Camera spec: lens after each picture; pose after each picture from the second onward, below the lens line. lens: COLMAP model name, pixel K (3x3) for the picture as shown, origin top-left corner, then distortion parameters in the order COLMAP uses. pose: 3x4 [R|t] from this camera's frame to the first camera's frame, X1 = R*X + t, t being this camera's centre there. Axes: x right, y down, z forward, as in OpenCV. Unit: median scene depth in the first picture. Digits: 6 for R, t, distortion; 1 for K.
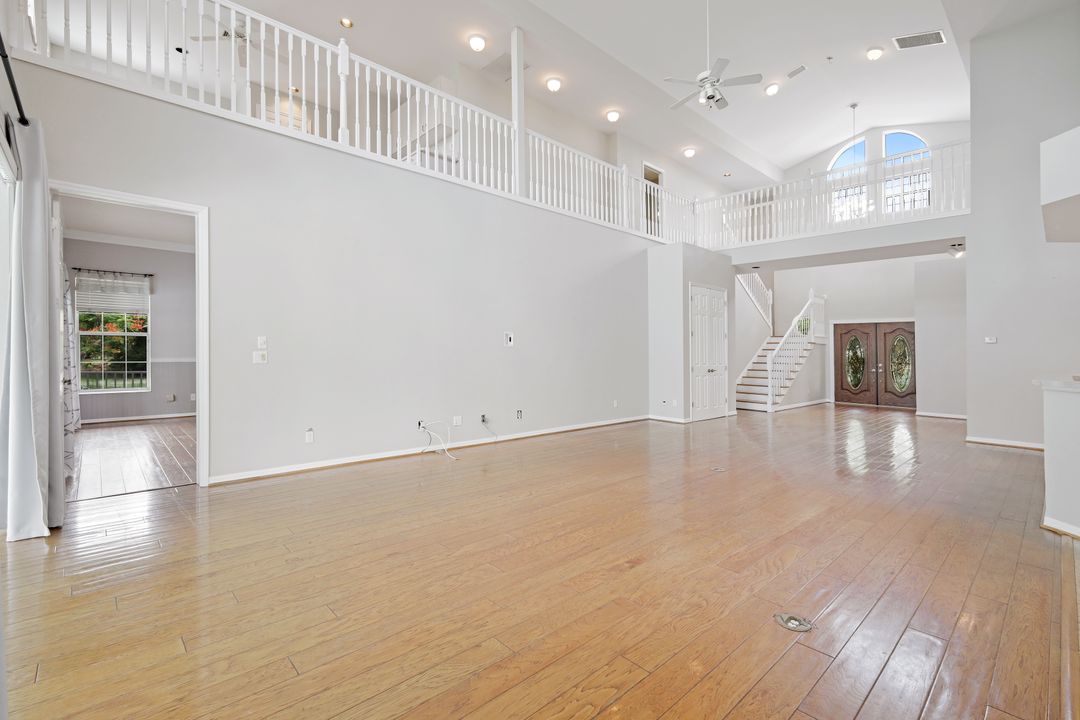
lens RADIAL K [[483.2, 0, 549.3], [0, 483.2, 355.6], [0, 0, 1]] dist [0.001038, 0.000024]
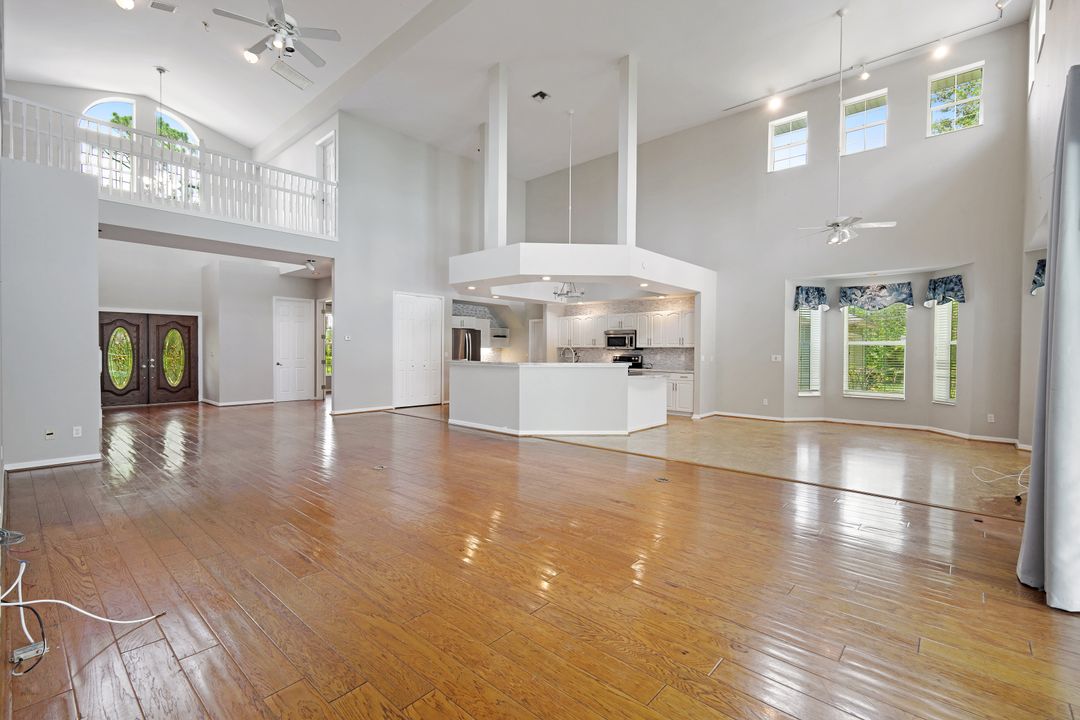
lens RADIAL K [[483.2, 0, 549.3], [0, 483.2, 355.6], [0, 0, 1]] dist [0.001038, 0.000024]
pose [[-0.090977, -0.025975, 0.995514, -0.310033], [0.006549, 0.999623, 0.026681, -0.009090], [-0.995831, 0.008947, -0.090772, 0.342815]]
